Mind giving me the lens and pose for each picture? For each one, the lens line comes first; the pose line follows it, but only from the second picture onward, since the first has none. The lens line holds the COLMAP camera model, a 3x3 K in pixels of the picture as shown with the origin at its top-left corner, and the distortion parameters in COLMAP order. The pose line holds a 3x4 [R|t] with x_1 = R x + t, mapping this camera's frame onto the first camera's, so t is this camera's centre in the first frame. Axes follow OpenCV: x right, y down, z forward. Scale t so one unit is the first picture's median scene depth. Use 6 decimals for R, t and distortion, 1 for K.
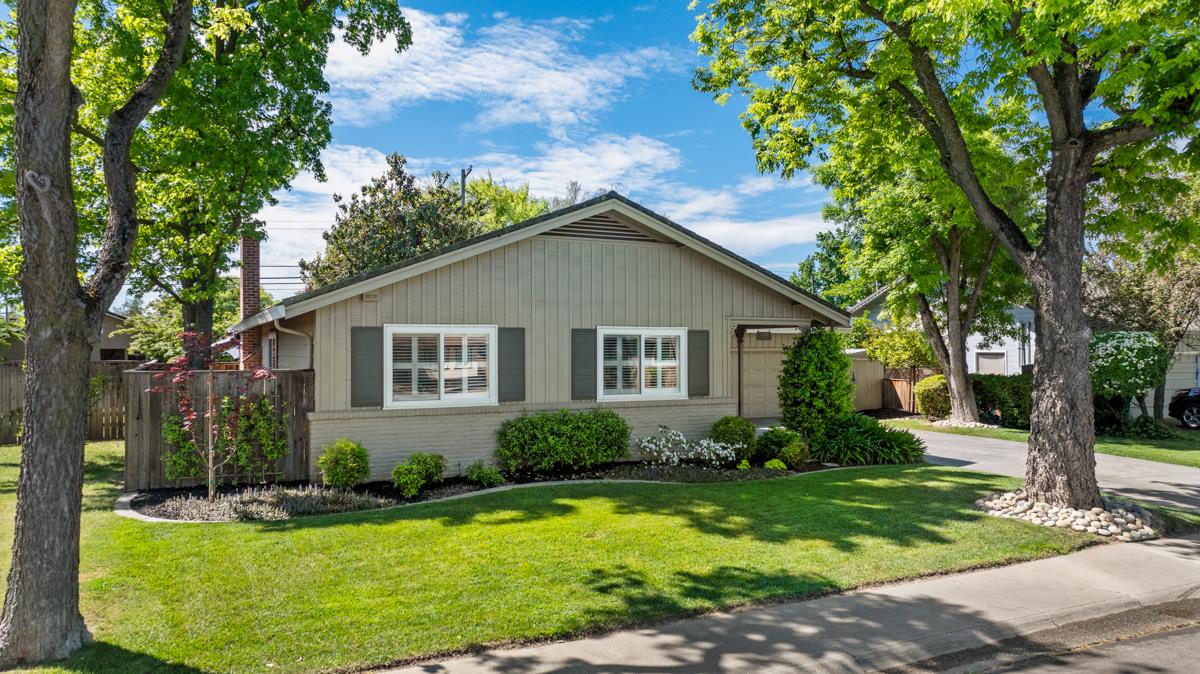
lens RADIAL K [[851.2, 0, 609.1], [0, 851.2, 349.2], [0, 0, 1]] dist [-0.033021, 0.023452]
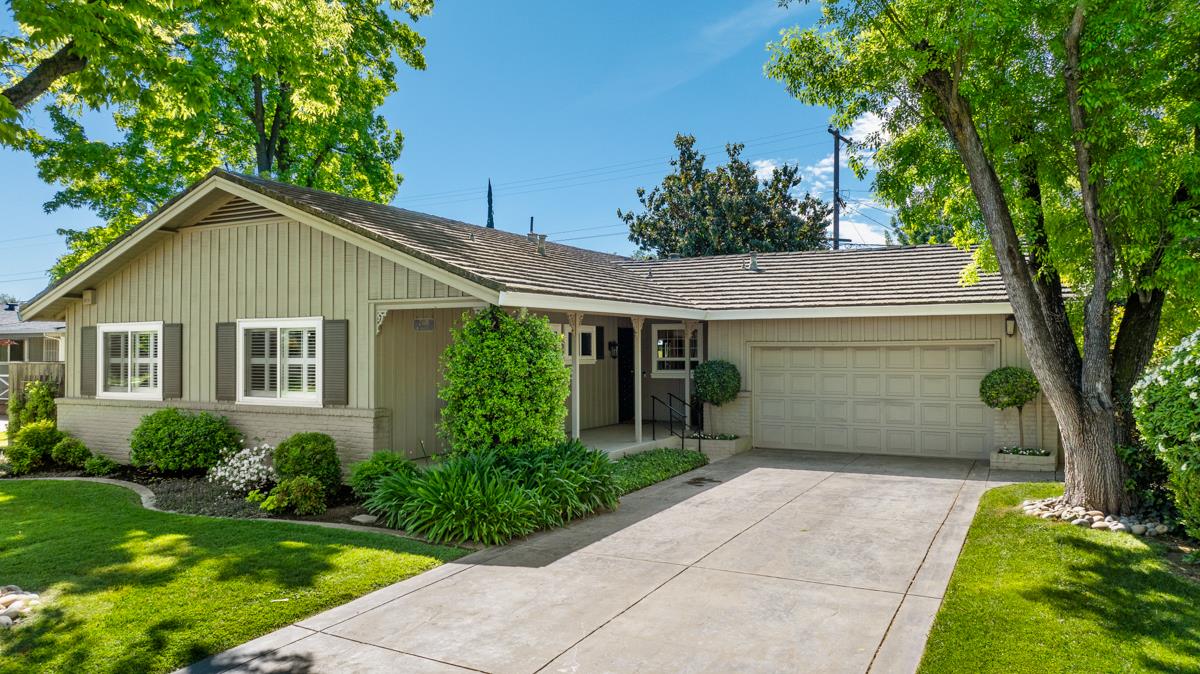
lens RADIAL K [[851.2, 0, 597.5], [0, 851.2, 331.9], [0, 0, 1]] dist [-0.033021, 0.023452]
pose [[0.572673, -0.018398, -0.819577, 0.934026], [0.004214, 0.999801, -0.019499, 0.005471], [0.819773, 0.007712, 0.572636, 0.805034]]
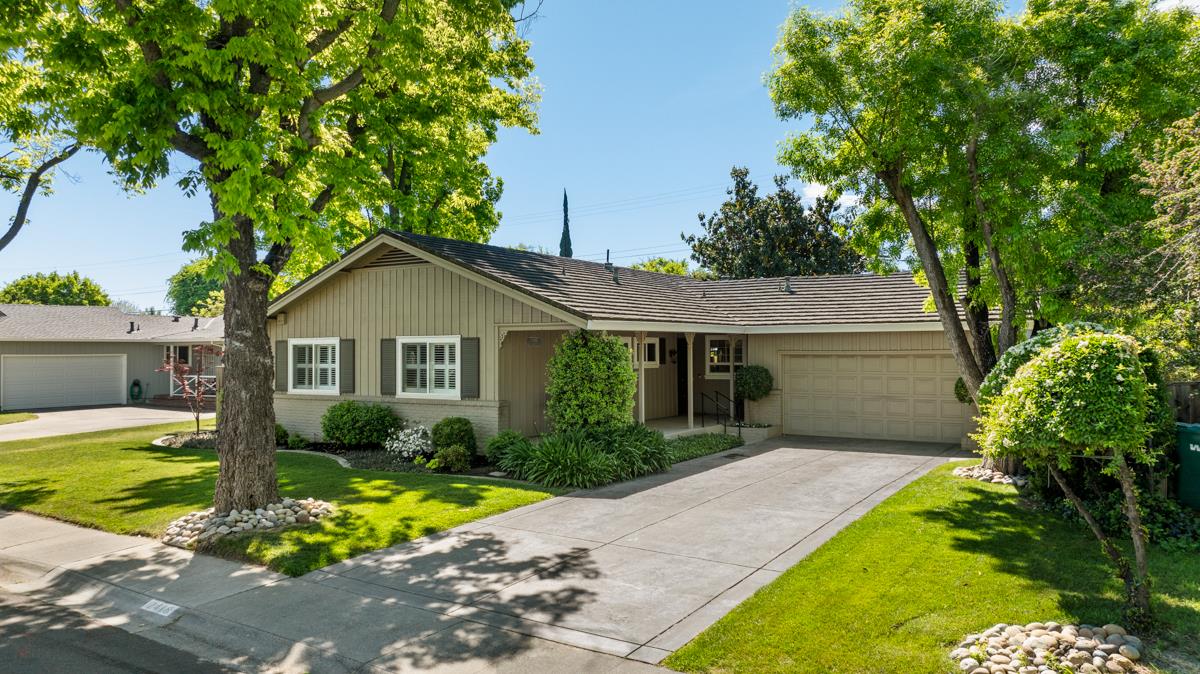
lens RADIAL K [[851.2, 0, 595.2], [0, 851.2, 327.5], [0, 0, 1]] dist [-0.033021, 0.023452]
pose [[0.497704, -0.023883, -0.867018, 1.204181], [0.005309, 0.999686, -0.024490, -0.007811], [0.867330, 0.007585, 0.497675, 0.639126]]
